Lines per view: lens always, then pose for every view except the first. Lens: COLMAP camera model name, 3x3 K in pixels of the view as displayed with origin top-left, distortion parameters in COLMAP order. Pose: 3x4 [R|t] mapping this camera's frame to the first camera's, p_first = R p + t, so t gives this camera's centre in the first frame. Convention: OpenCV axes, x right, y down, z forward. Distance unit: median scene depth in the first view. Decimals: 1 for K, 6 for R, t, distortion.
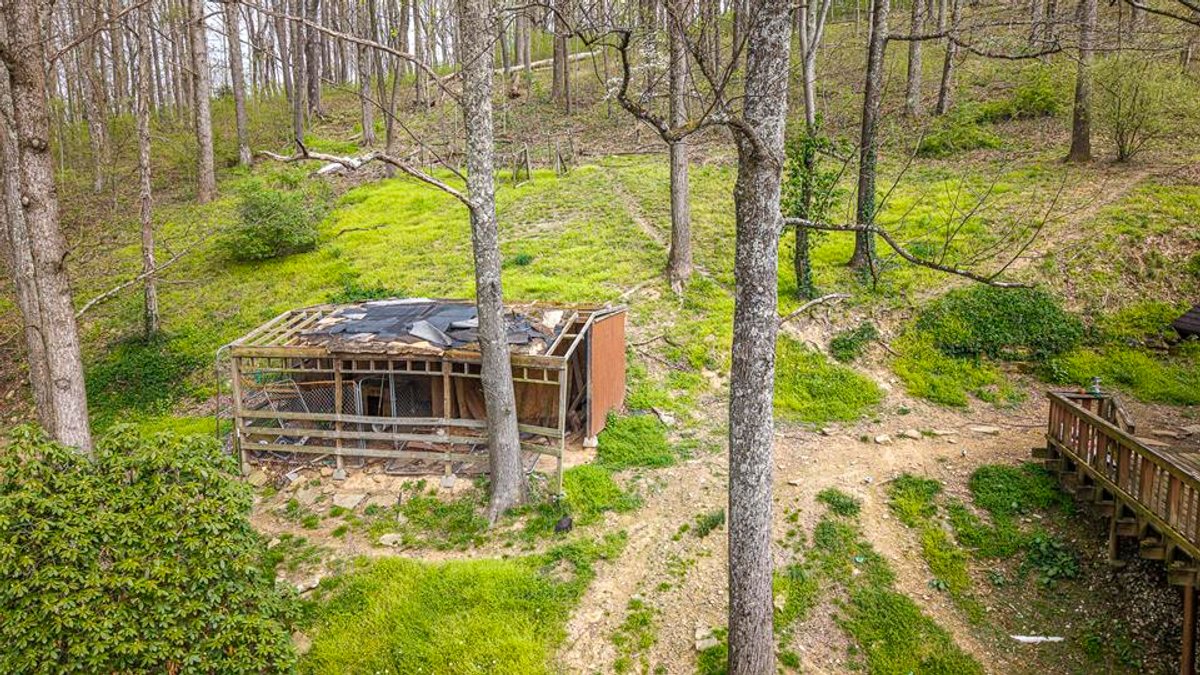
lens RADIAL K [[812.0, 0, 597.7], [0, 812.0, 331.7], [0, 0, 1]] dist [0.015753, -0.019276]
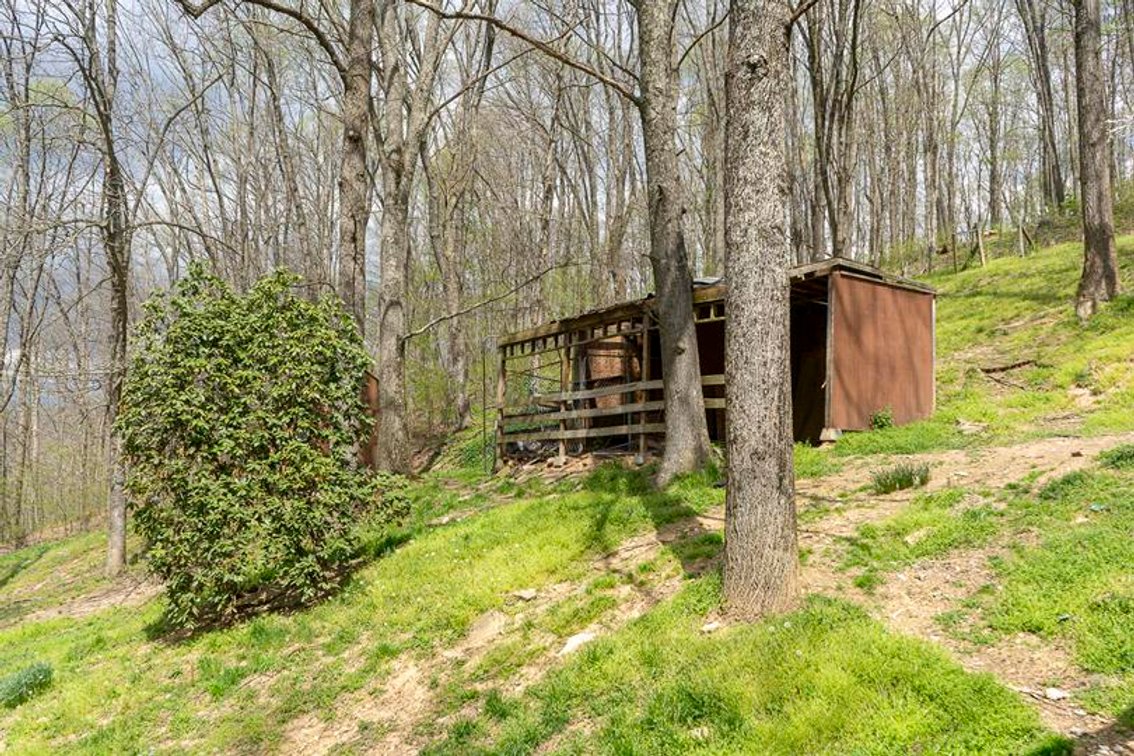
lens RADIAL K [[957.0, 0, 567.0], [0, 957.0, 378.0], [0, 0, 1]] dist [-0.005839, 0.005511]
pose [[0.770485, -0.028654, -0.636814, 0.411882], [-0.133332, 0.969649, -0.204949, 0.336719], [0.623359, 0.242817, 0.743279, 0.213349]]
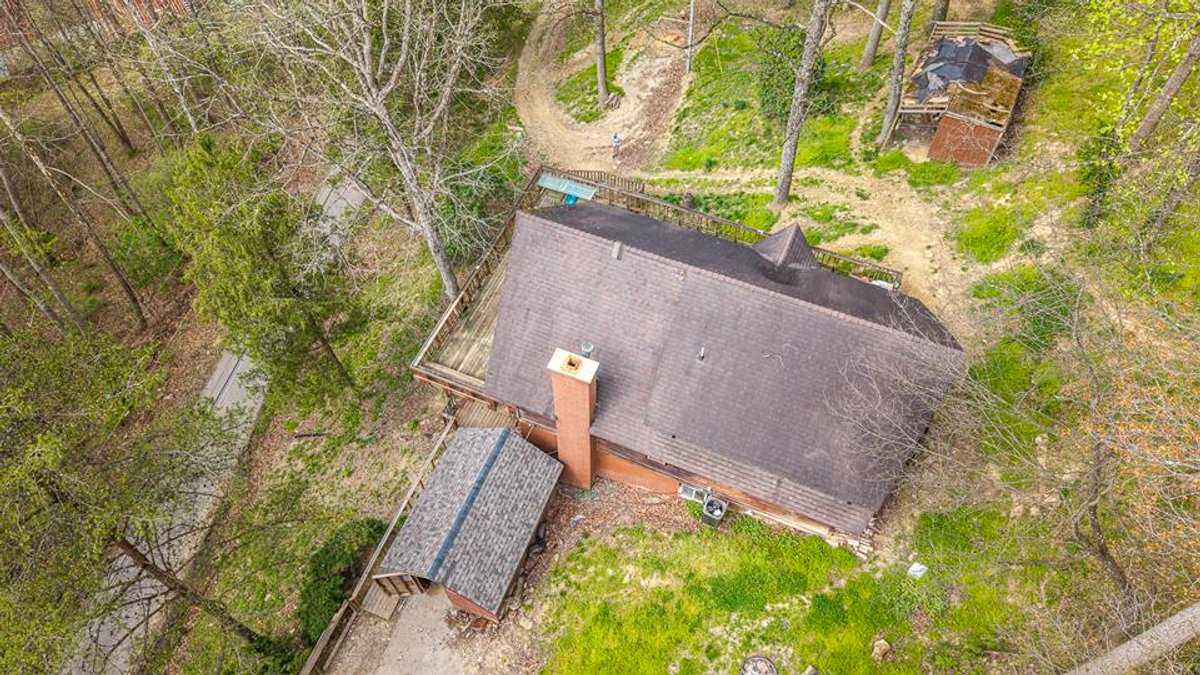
lens RADIAL K [[812.0, 0, 597.7], [0, 812.0, 331.7], [0, 0, 1]] dist [0.015753, -0.019276]
pose [[-0.168939, 0.810236, -0.561229, 1.970985], [-0.111644, 0.550017, 0.827657, -1.489539], [0.979283, 0.202481, -0.002462, 0.252519]]
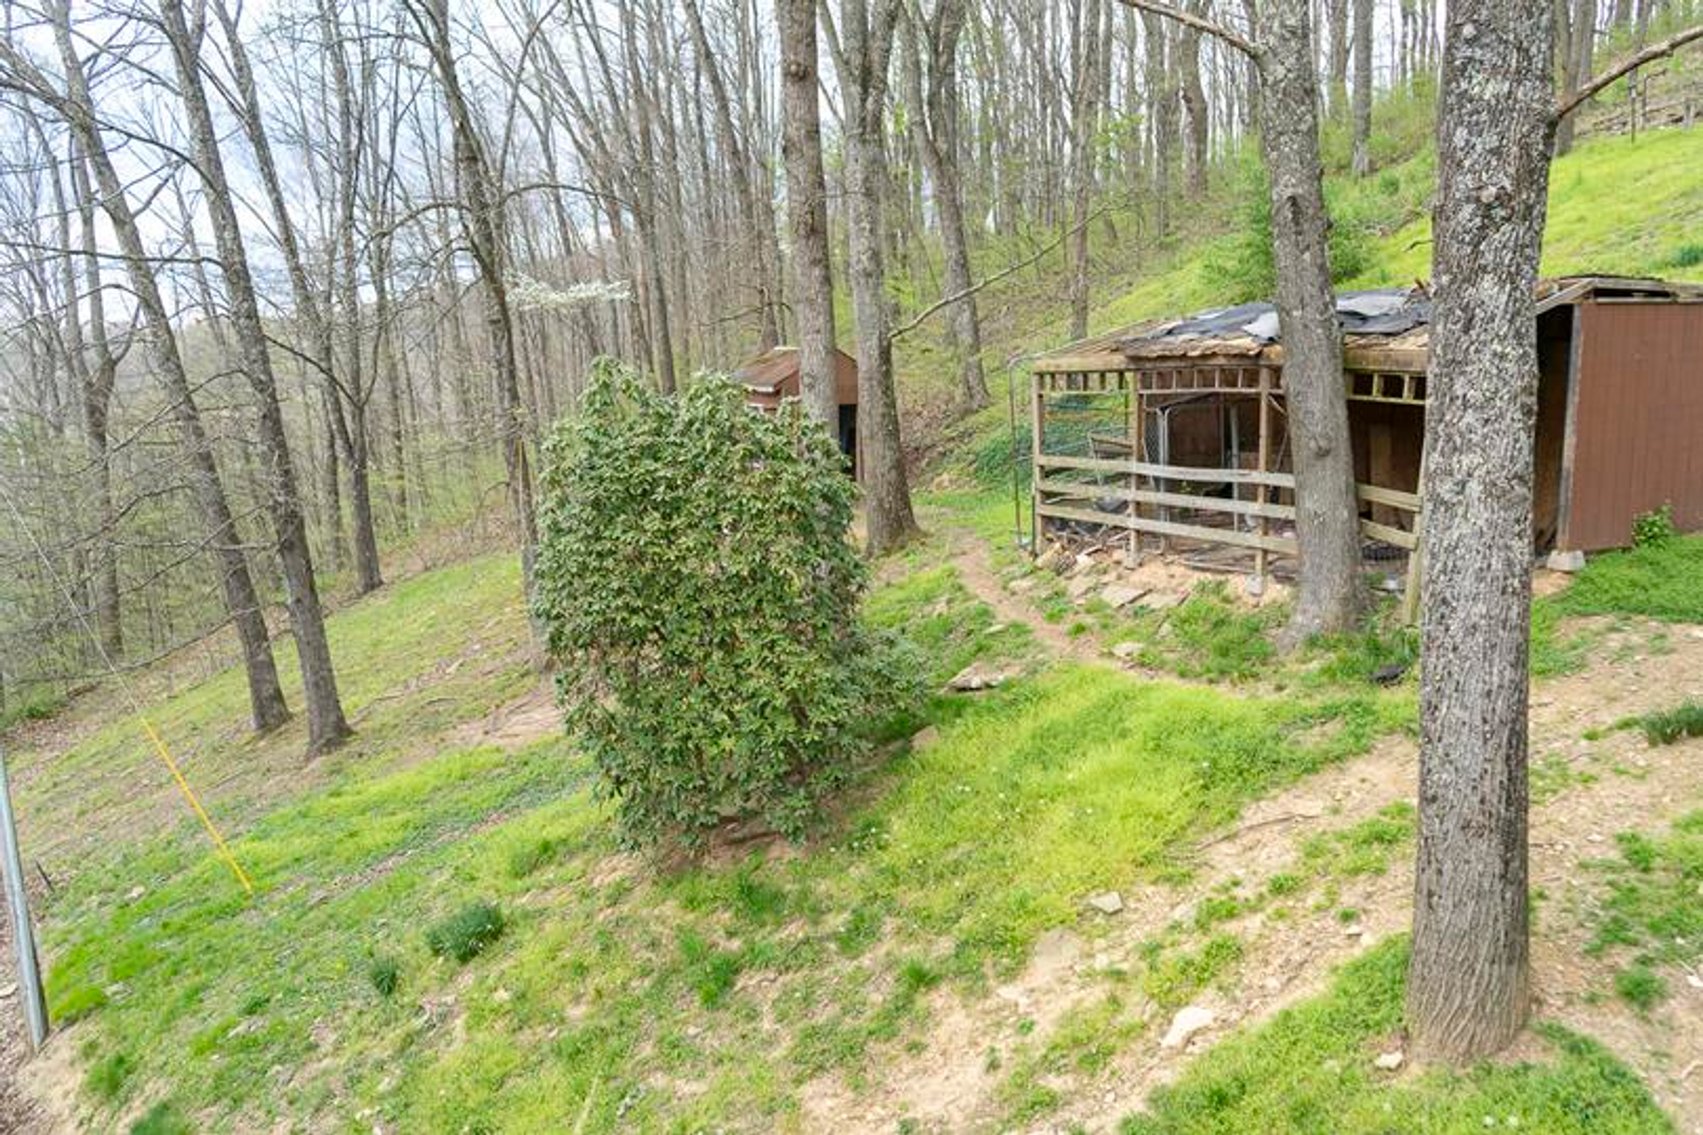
lens RADIAL K [[1348.9, 0, 851.5], [0, 1348.9, 567.5], [0, 0, 1]] dist [-0.010919, 0.007356]
pose [[0.636850, 0.117773, -0.761939, 0.372039], [-0.092201, 0.992806, 0.076393, 0.134868], [0.765455, 0.021601, 0.643127, 0.190748]]
